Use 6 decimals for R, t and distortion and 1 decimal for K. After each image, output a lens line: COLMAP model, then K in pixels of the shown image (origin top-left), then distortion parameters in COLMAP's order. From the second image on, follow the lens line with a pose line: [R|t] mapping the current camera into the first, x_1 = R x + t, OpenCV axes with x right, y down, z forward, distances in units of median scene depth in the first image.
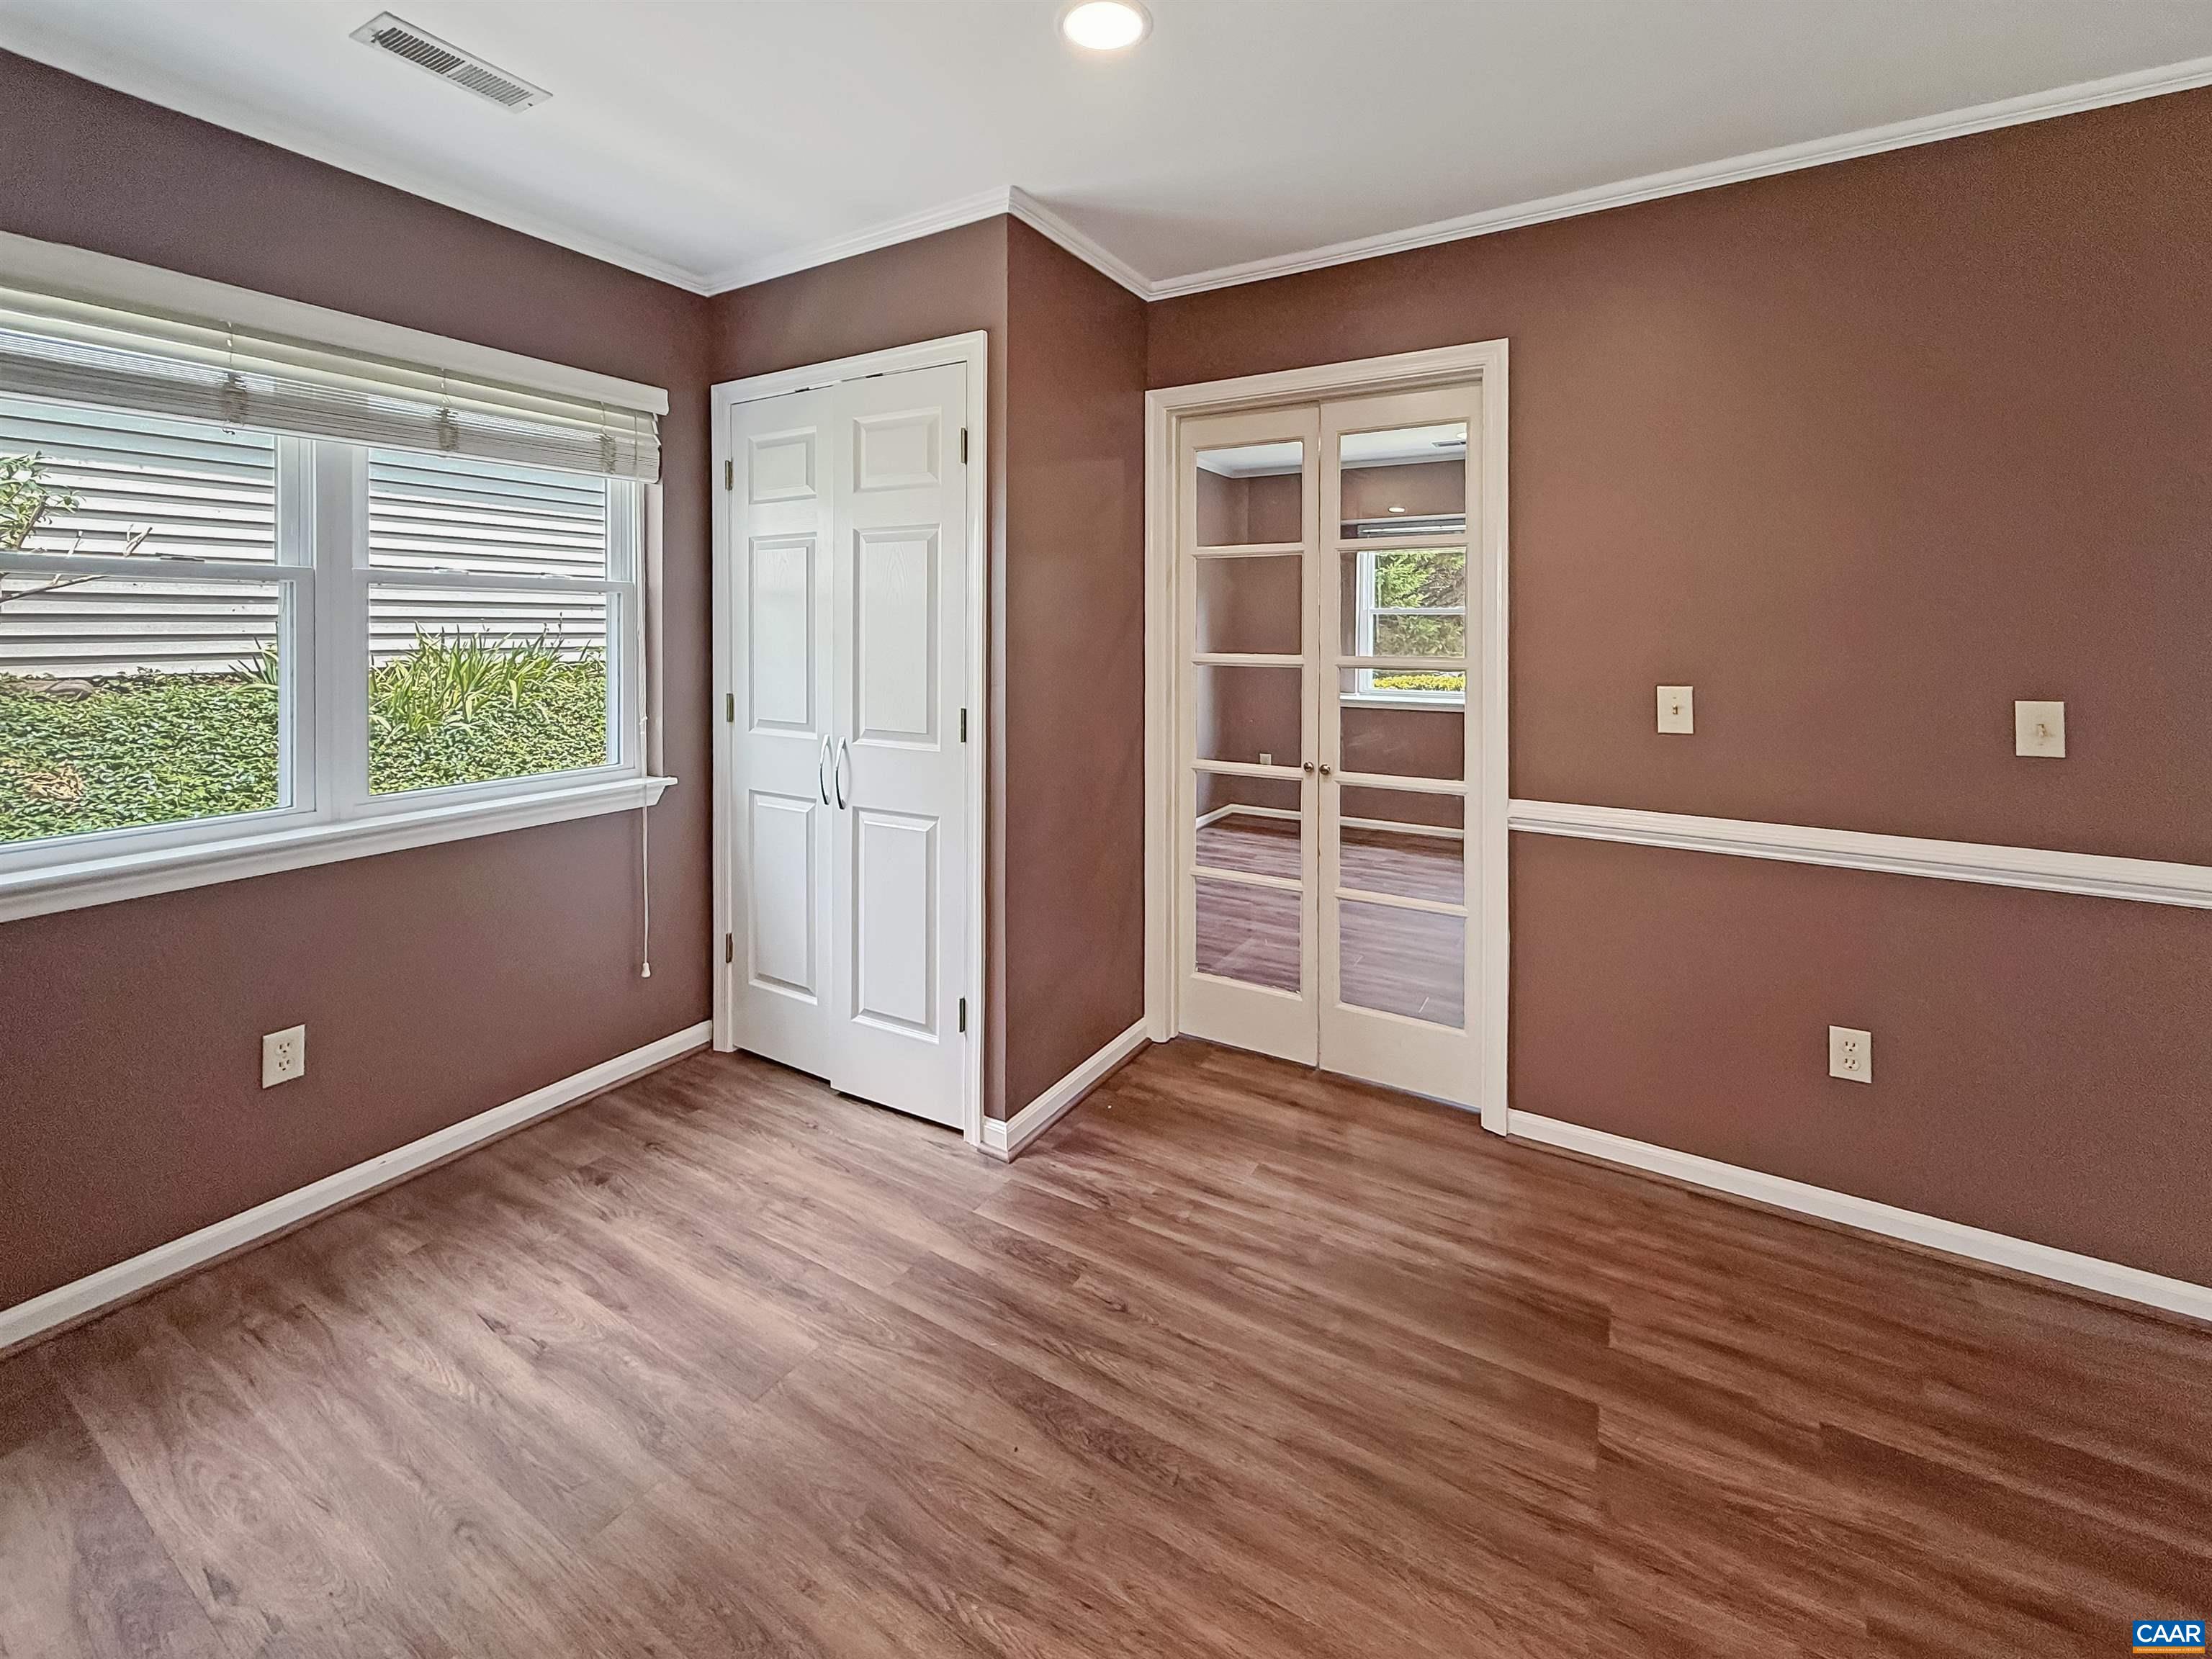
lens RADIAL K [[887.5, 0, 1116.1], [0, 887.5, 735.2], [0, 0, 1]] dist [0.002854, 0.000486]
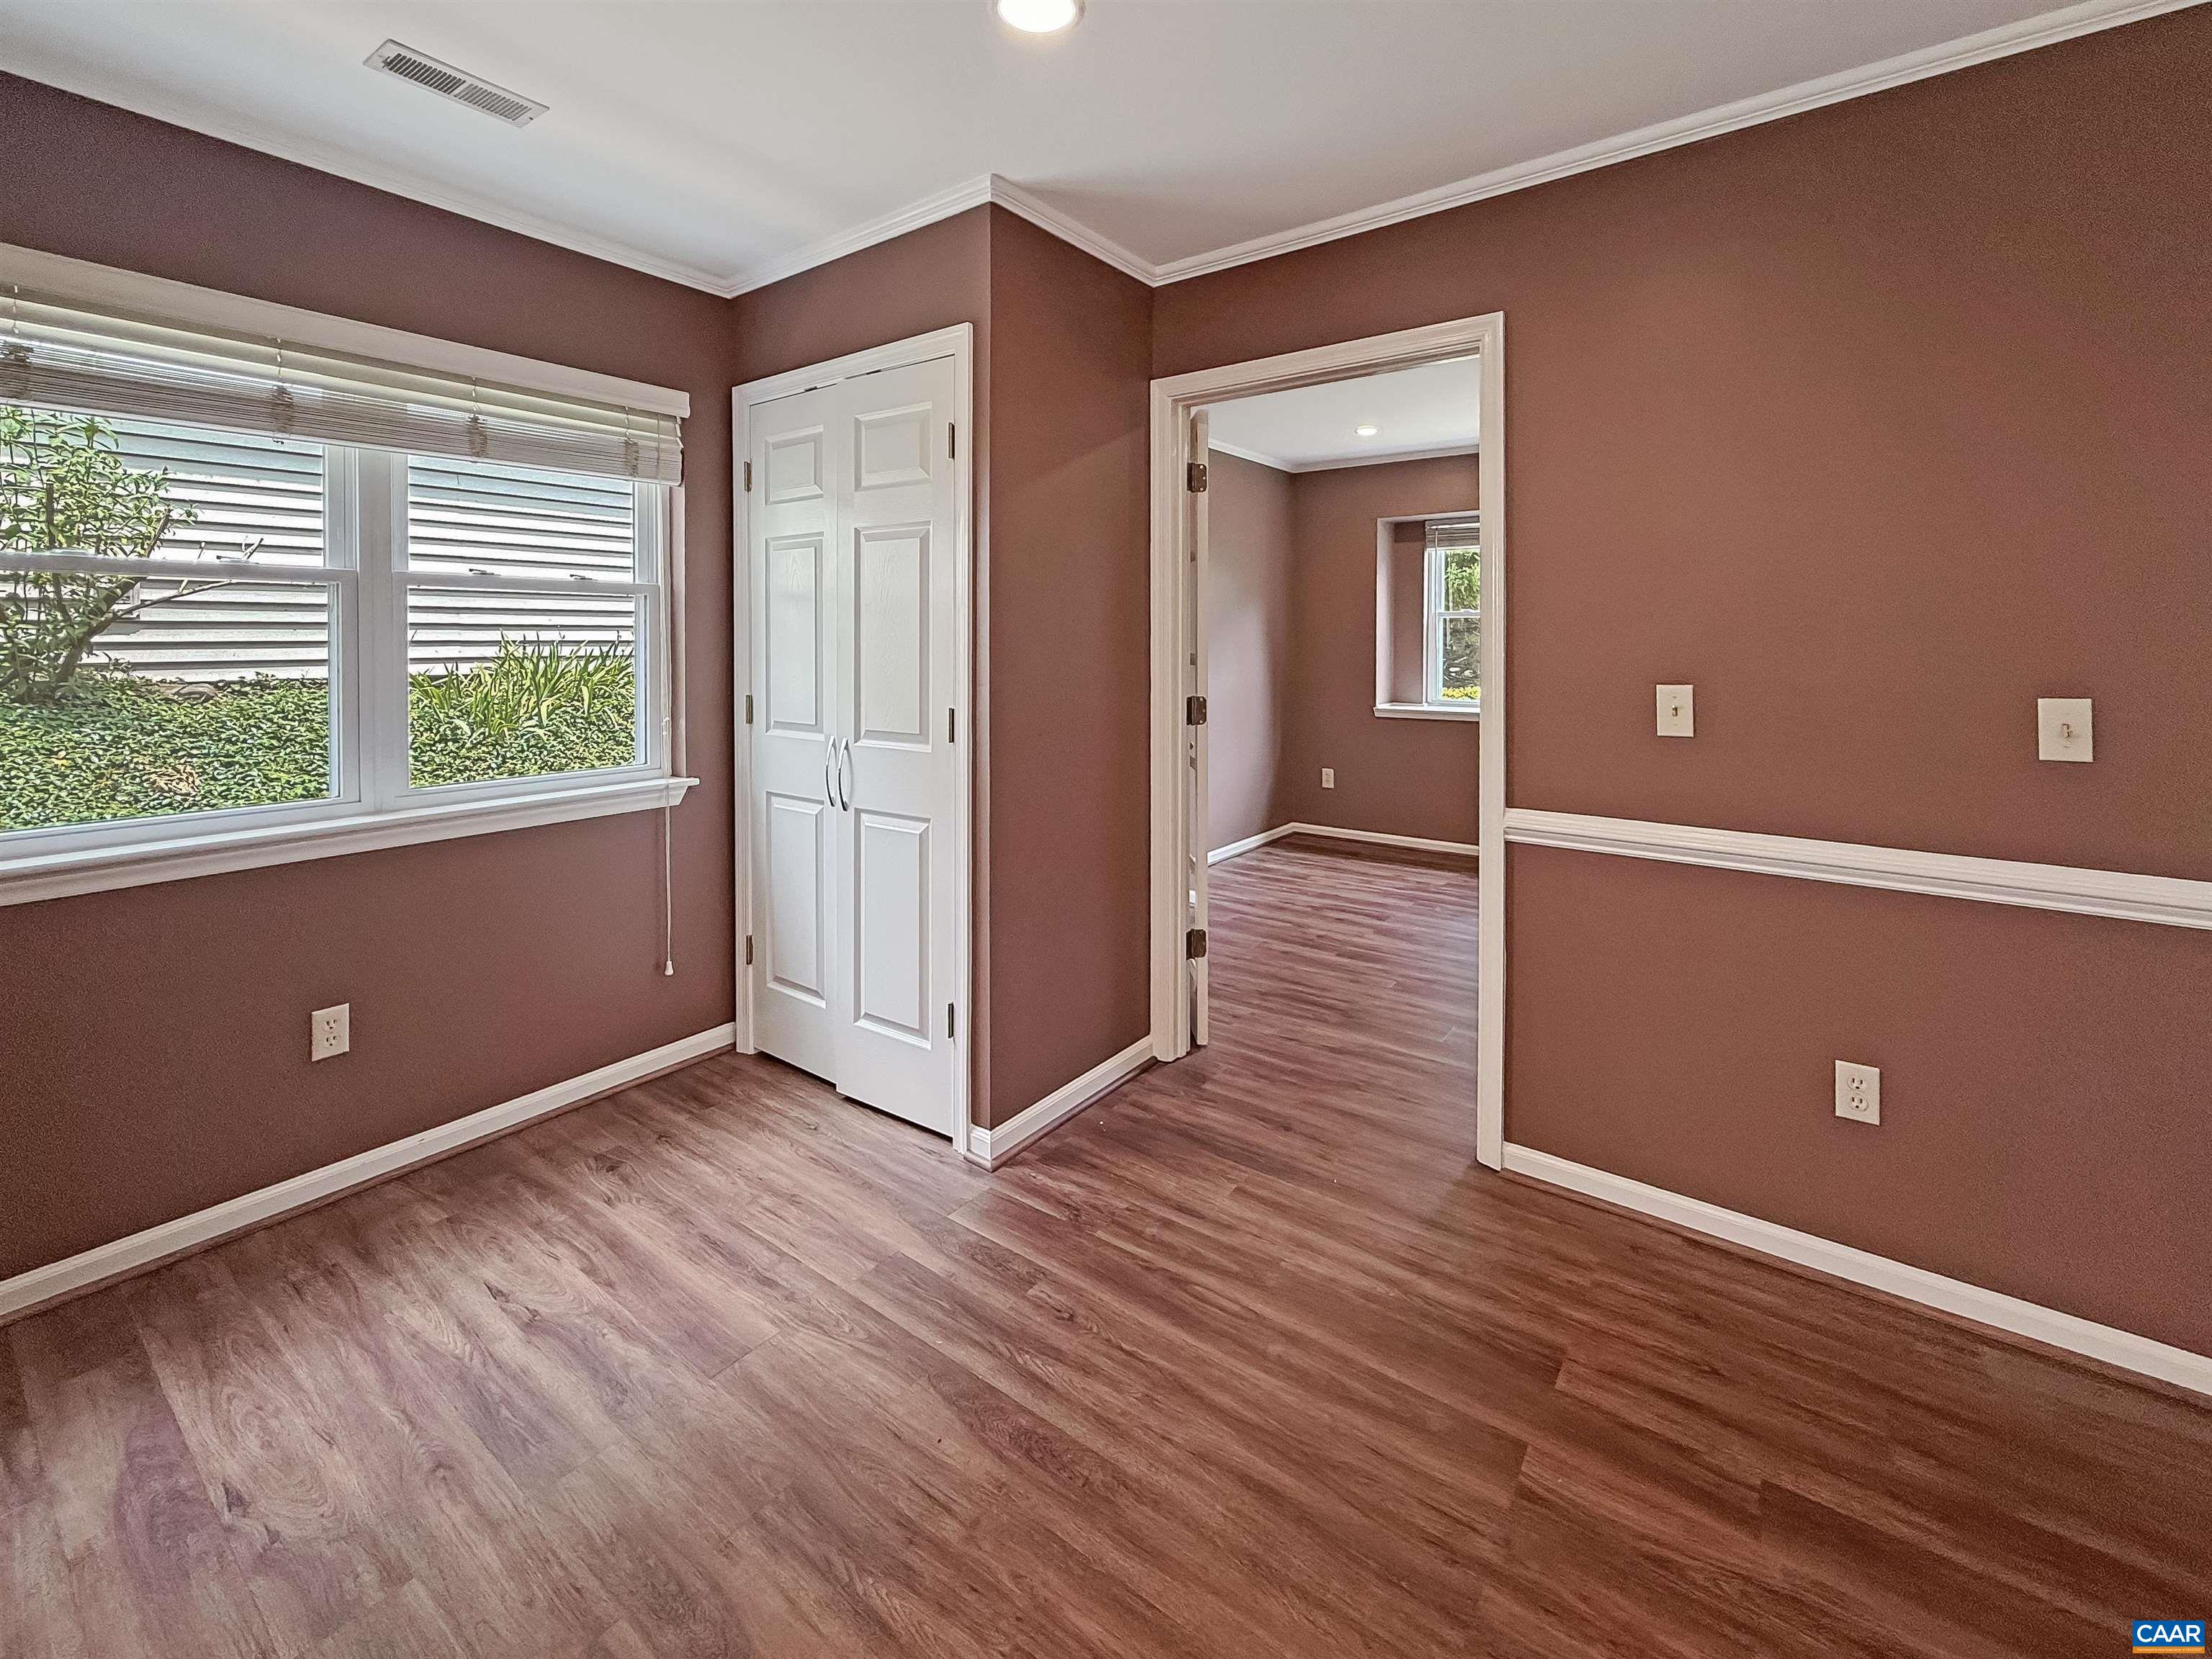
lens RADIAL K [[945.3, 0, 1106.1], [0, 945.3, 757.4], [0, 0, 1]] dist [0.003873, -0.000047]
pose [[0.993920, 0.014119, -0.109191, 0.137056], [-0.013529, 0.999890, 0.006141, 0.019168], [0.109266, -0.004627, 0.994002, -0.027076]]
